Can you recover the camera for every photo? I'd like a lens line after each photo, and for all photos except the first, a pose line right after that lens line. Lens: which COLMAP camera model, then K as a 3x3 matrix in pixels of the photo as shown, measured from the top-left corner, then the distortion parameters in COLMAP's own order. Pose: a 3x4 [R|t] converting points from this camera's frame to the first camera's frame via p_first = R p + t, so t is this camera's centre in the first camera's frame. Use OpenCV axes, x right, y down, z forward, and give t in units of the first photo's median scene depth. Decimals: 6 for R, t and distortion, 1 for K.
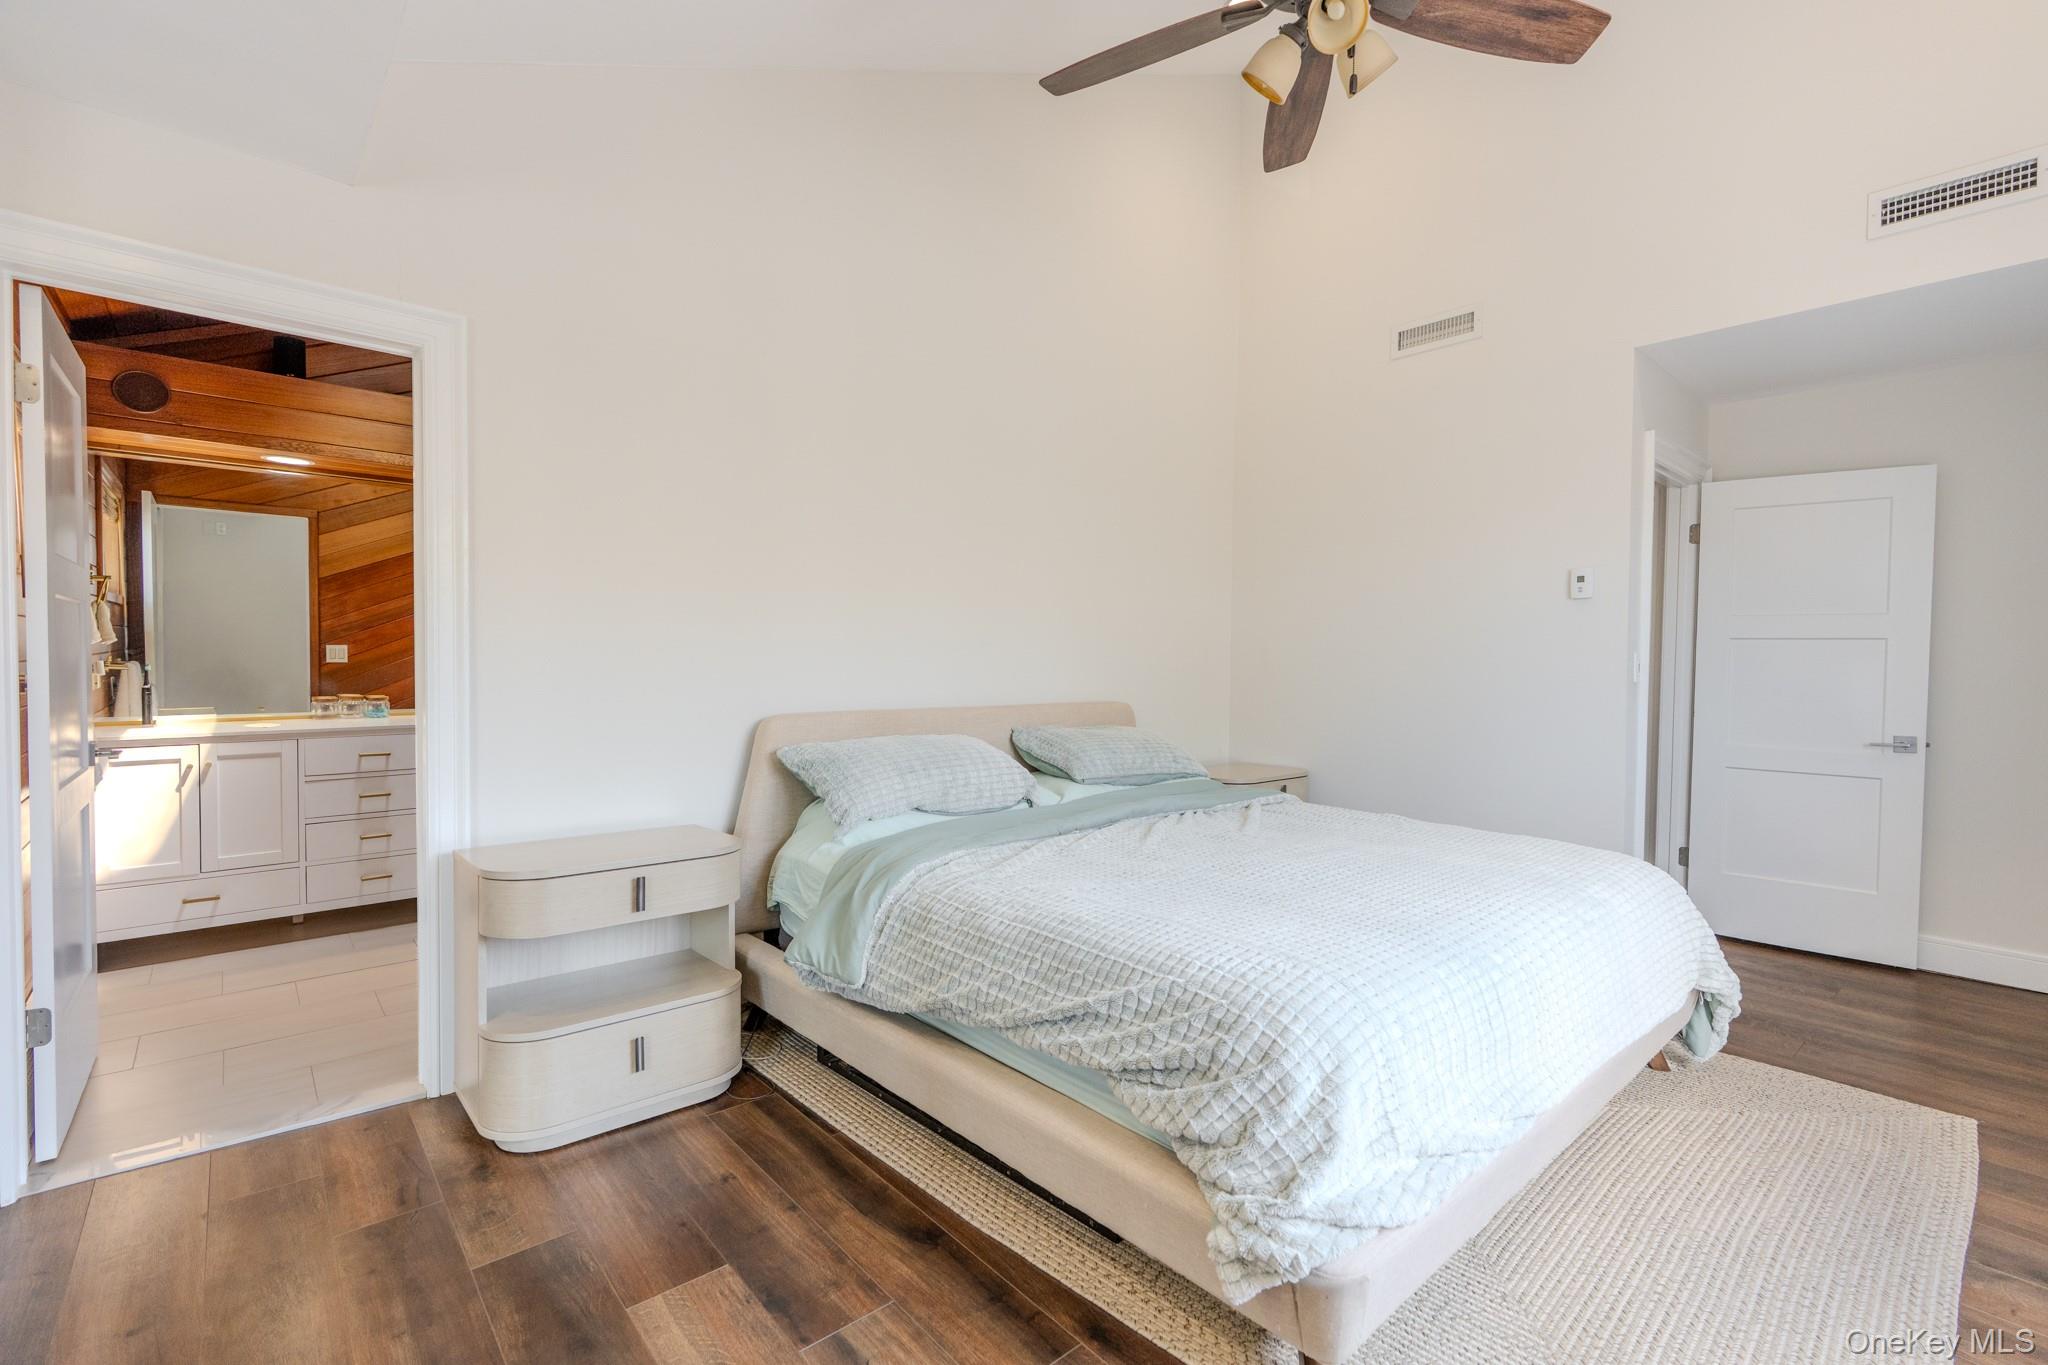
lens RADIAL K [[913.7, 0, 1024.5], [0, 913.7, 673.1], [0, 0, 1]] dist [-0.000366, -0.000172]
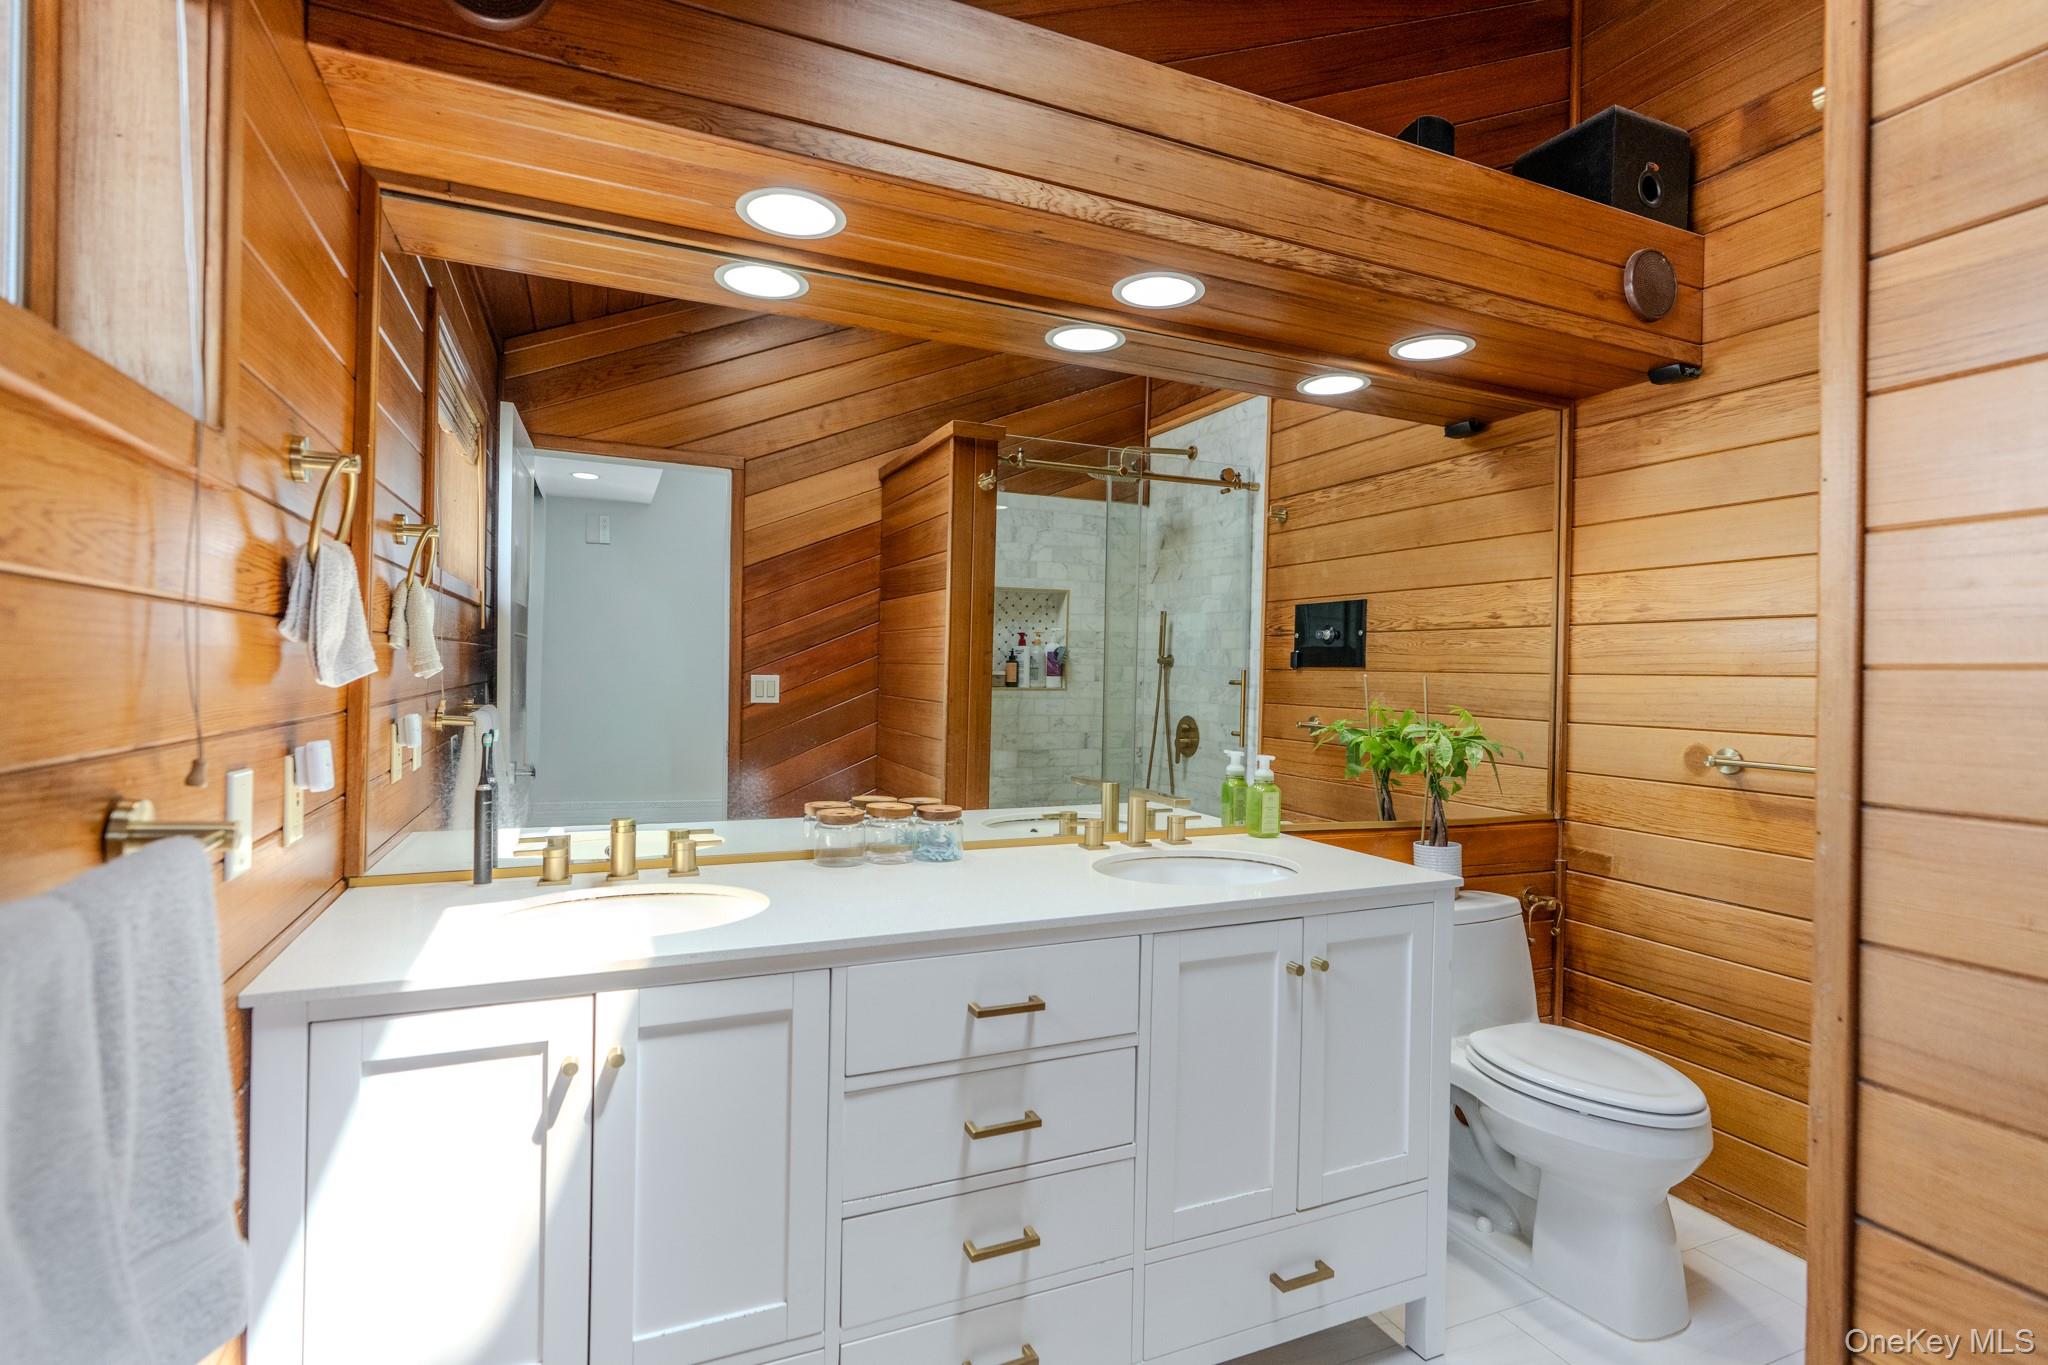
lens RADIAL K [[987.9, 0, 1027.6], [0, 987.9, 684.3], [0, 0, 1]] dist [-0.002059, -0.000094]
pose [[0.954035, 0.012819, -0.299420, -0.388639], [-0.017887, 0.999739, -0.014189, -0.018198], [0.299161, 0.018892, 0.954016, 0.421879]]
